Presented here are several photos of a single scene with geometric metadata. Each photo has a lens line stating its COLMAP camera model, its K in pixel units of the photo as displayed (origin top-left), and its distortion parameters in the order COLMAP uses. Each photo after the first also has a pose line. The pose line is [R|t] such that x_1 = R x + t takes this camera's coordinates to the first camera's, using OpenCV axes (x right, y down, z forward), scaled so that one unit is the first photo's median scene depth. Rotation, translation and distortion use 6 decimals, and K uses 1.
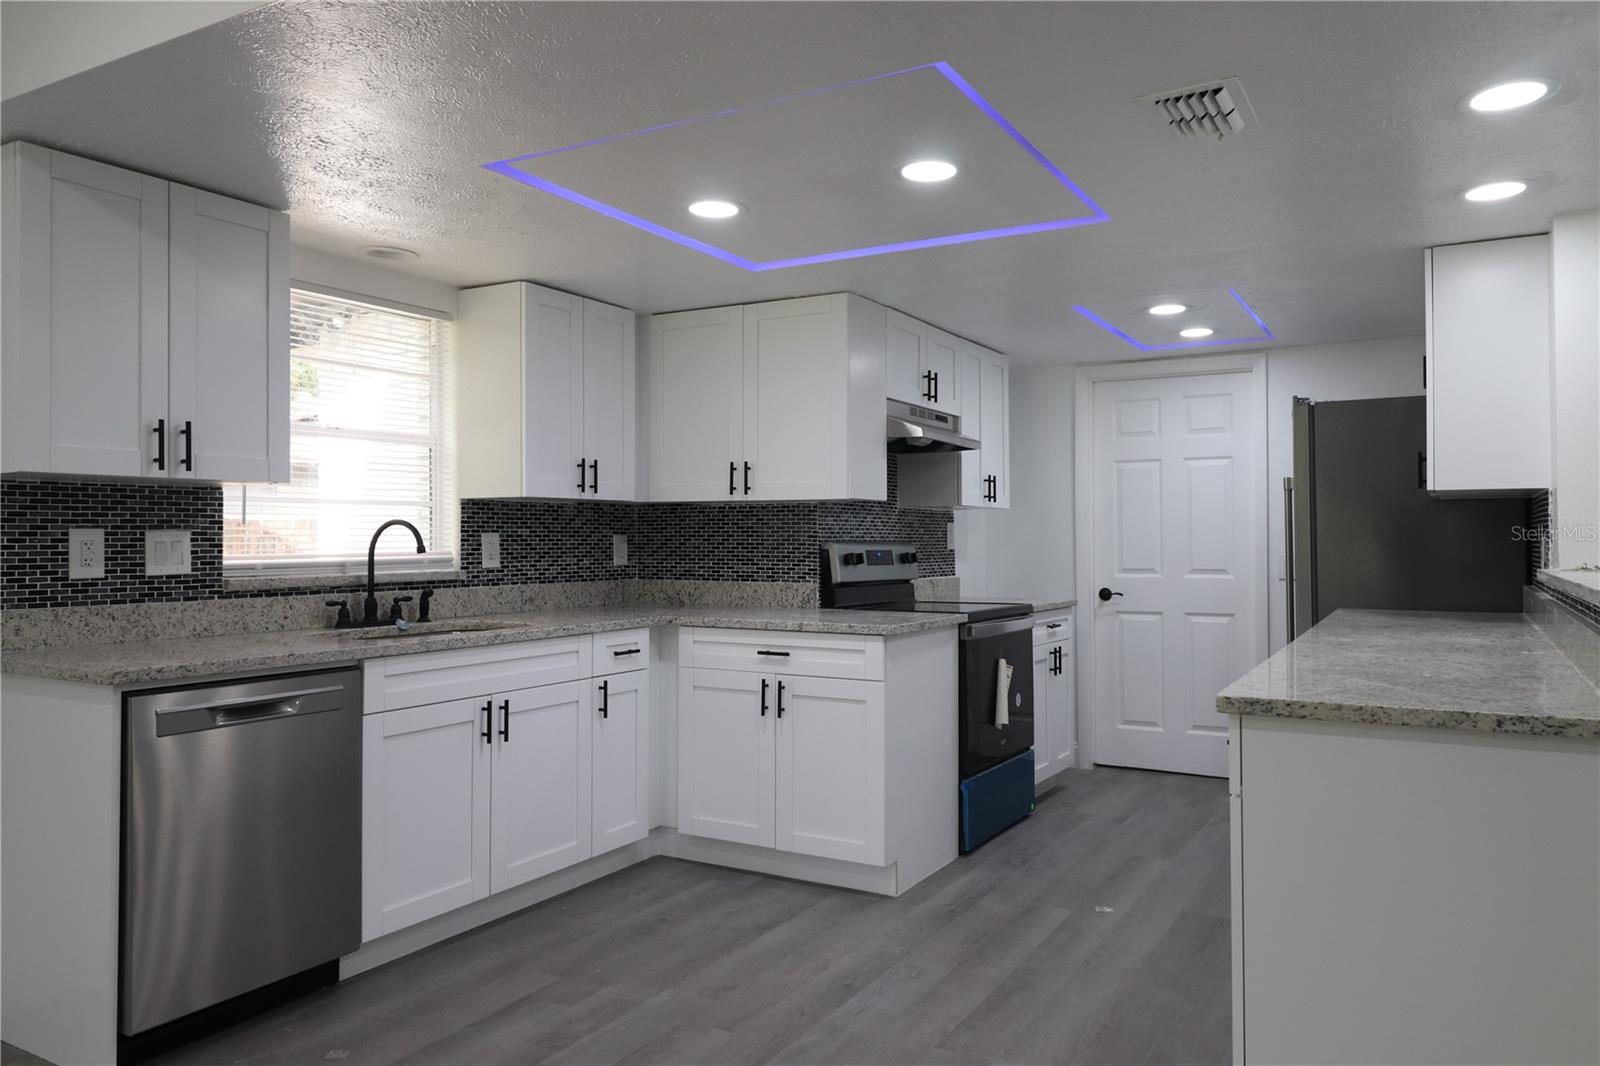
lens RADIAL K [[1117.3, 0, 806.9], [0, 1117.3, 529.0], [0, 0, 1]] dist [0.000228, -0.002667]
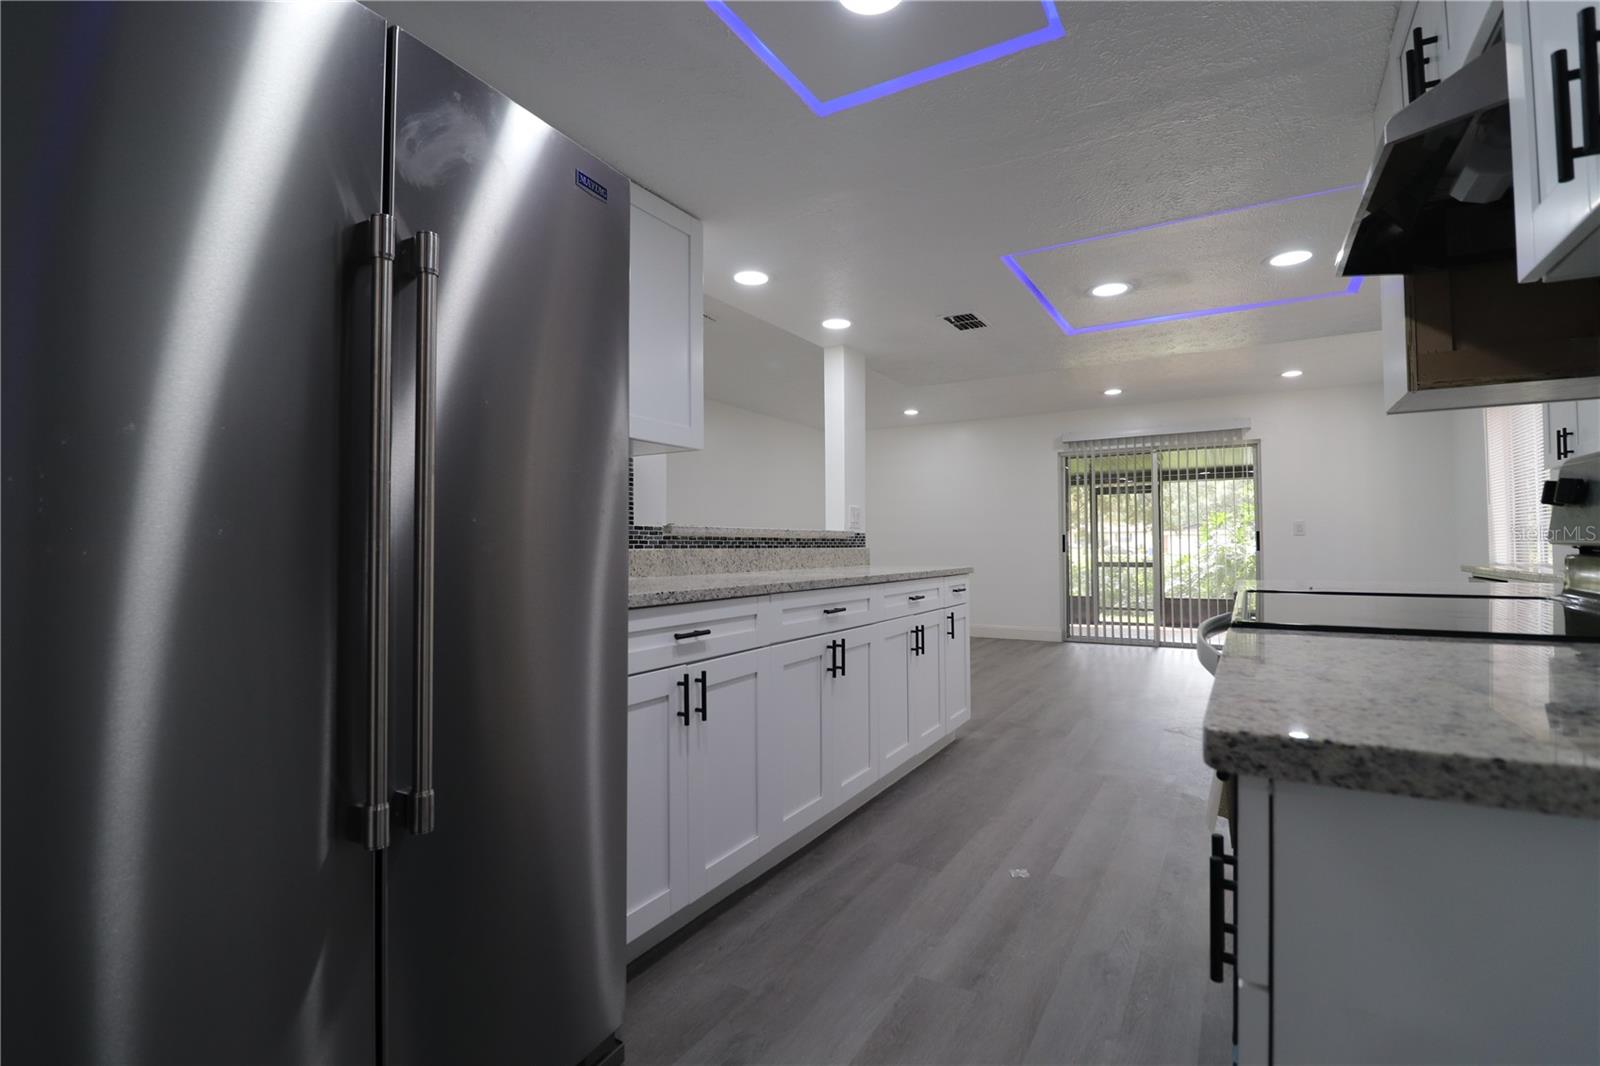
lens RADIAL K [[736.6, 0, 812.3], [0, 736.6, 529.7], [0, 0, 1]] dist [-0.001214, -0.013866]
pose [[-0.999943, 0.008931, 0.005783, 0.399487], [0.008741, 0.999447, -0.032088, 0.055838], [-0.006066, -0.032036, -0.999468, 1.491706]]
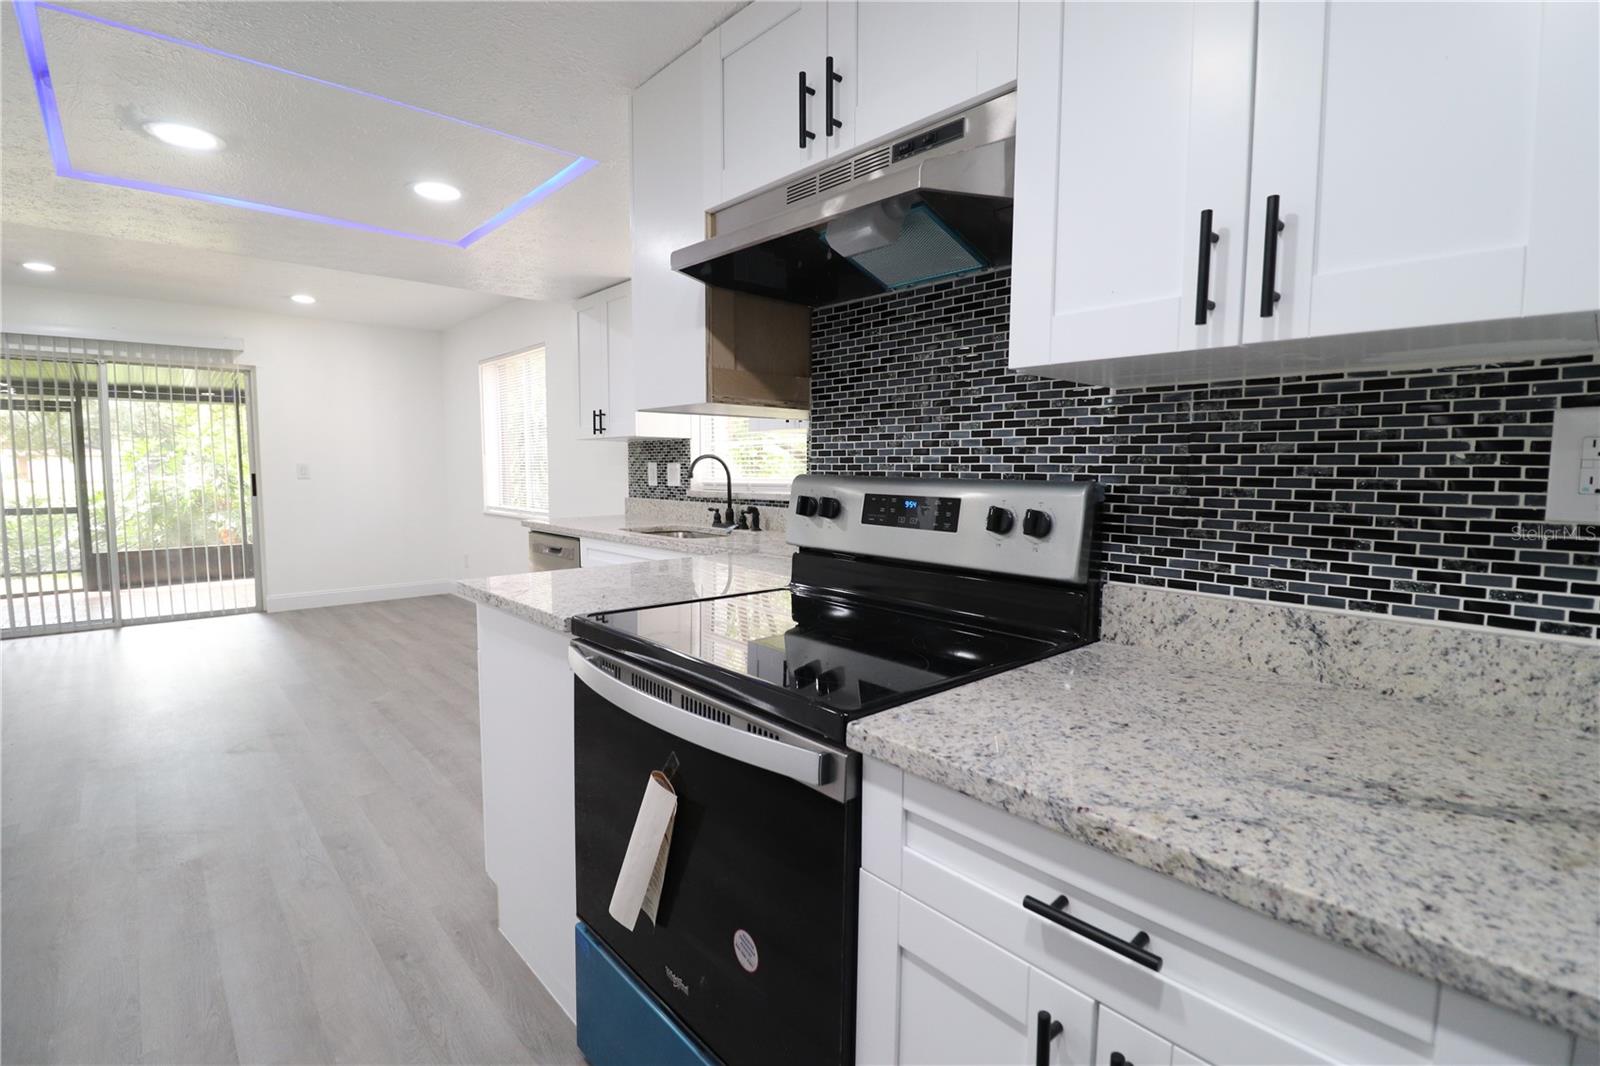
lens RADIAL K [[736.6, 0, 812.3], [0, 736.6, 529.7], [0, 0, 1]] dist [-0.001214, -0.013866]
pose [[-0.292142, 0.082817, -0.952782, 0.456207], [0.006318, 0.996389, 0.084670, 0.007946], [0.956354, 0.018716, -0.291611, 1.275620]]
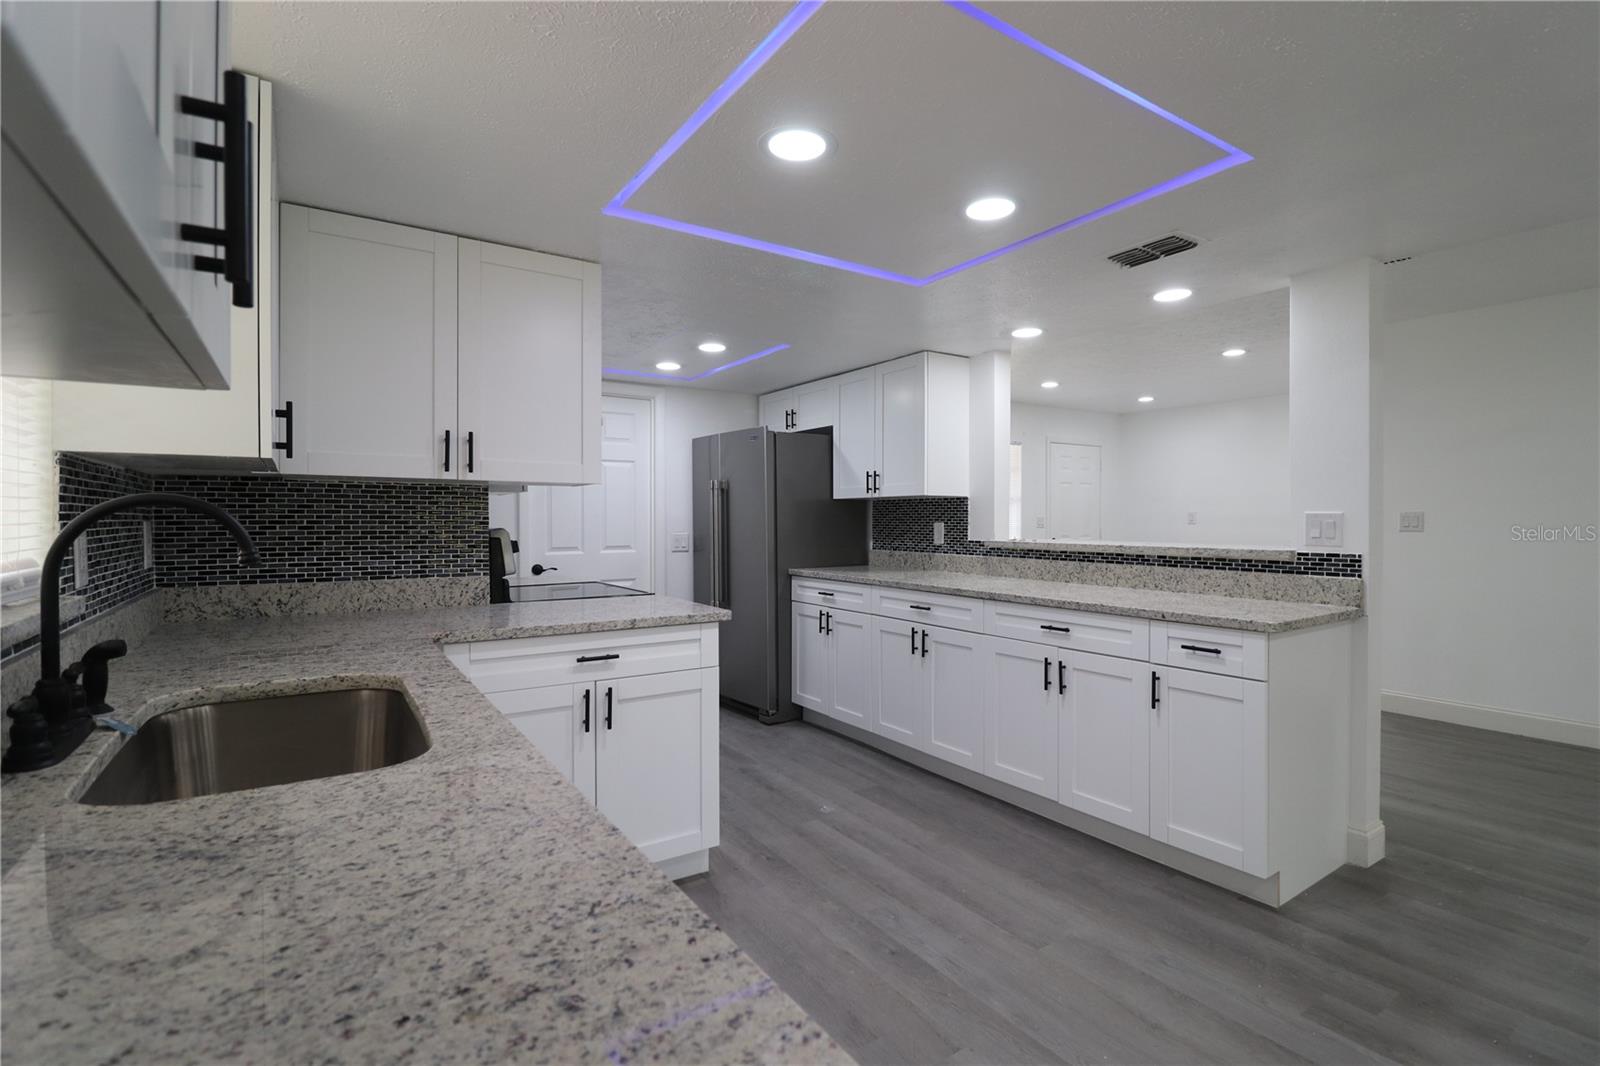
lens RADIAL K [[736.6, 0, 812.3], [0, 736.6, 529.7], [0, 0, 1]] dist [-0.001214, -0.013866]
pose [[0.436533, -0.011737, 0.899612, -0.462054], [-0.009636, 0.999797, 0.017720, -0.001415], [-0.899637, -0.016404, 0.436331, 0.580999]]
